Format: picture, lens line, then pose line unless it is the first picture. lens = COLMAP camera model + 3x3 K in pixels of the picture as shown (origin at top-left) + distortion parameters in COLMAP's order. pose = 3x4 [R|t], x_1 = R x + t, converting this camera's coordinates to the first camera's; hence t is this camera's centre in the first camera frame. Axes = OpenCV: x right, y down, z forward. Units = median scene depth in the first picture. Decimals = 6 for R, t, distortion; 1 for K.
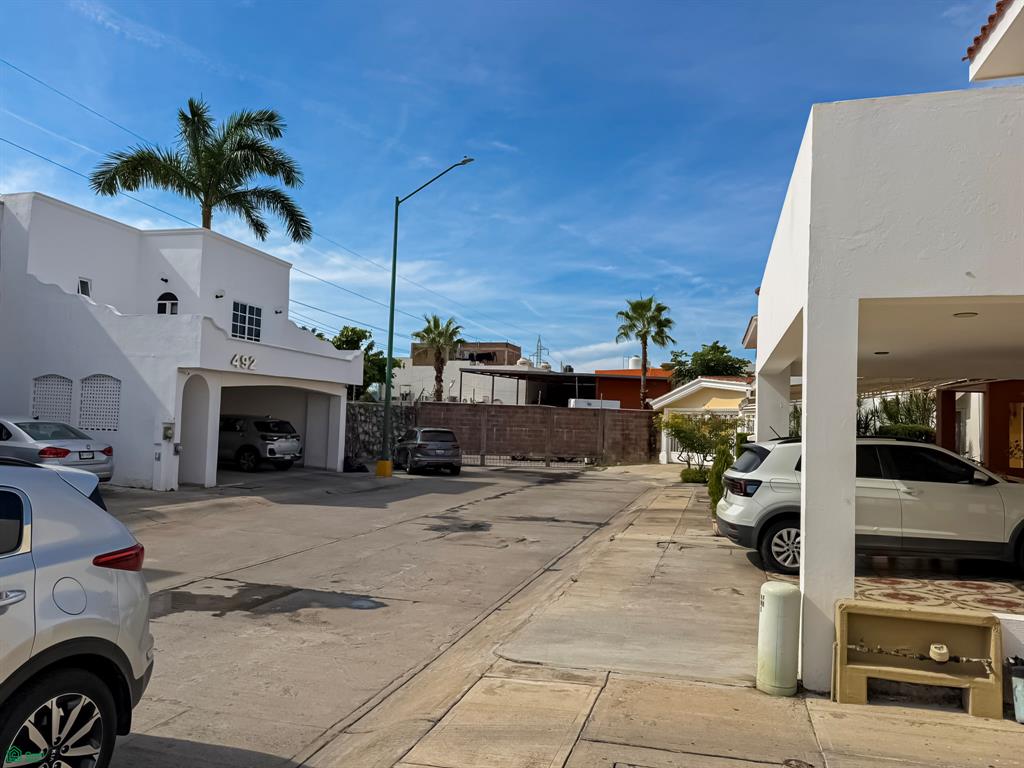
lens RADIAL K [[702.9, 0, 515.7], [0, 702.9, 384.6], [0, 0, 1]] dist [0.032207, -0.039293]
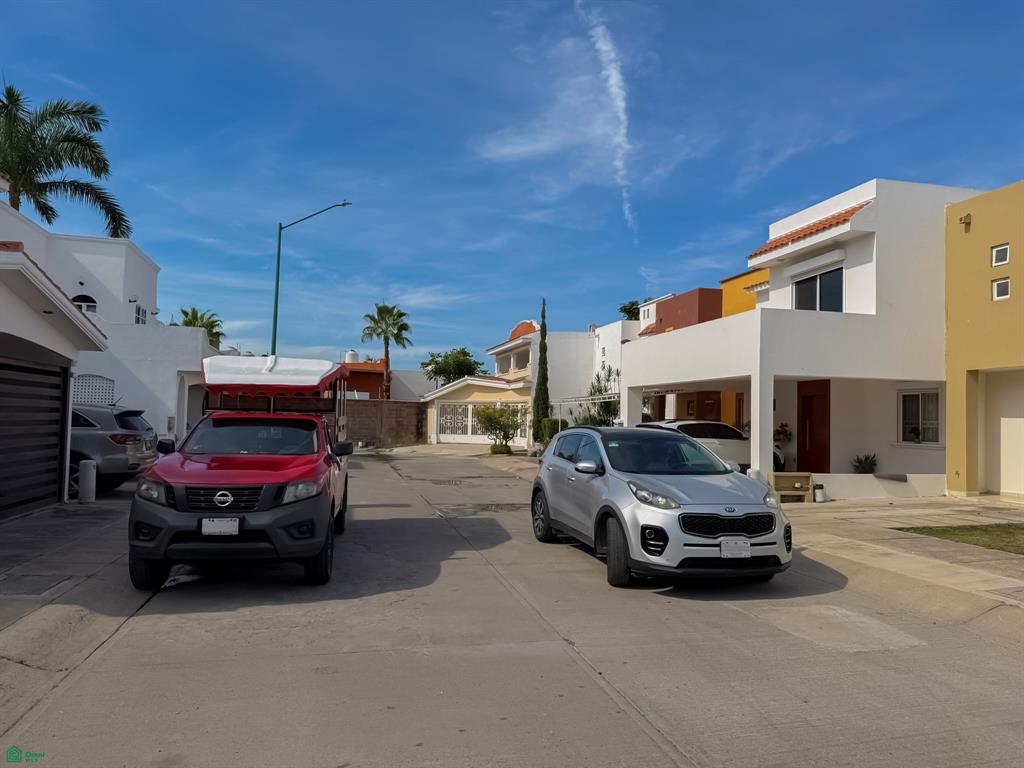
lens RADIAL K [[702.9, 0, 509.1], [0, 702.9, 386.4], [0, 0, 1]] dist [0.032207, -0.039293]
pose [[0.870950, 0.009410, 0.491282, -0.306126], [-0.020369, 0.999649, 0.016962, -0.015555], [-0.490949, -0.024780, 0.870836, -0.167300]]
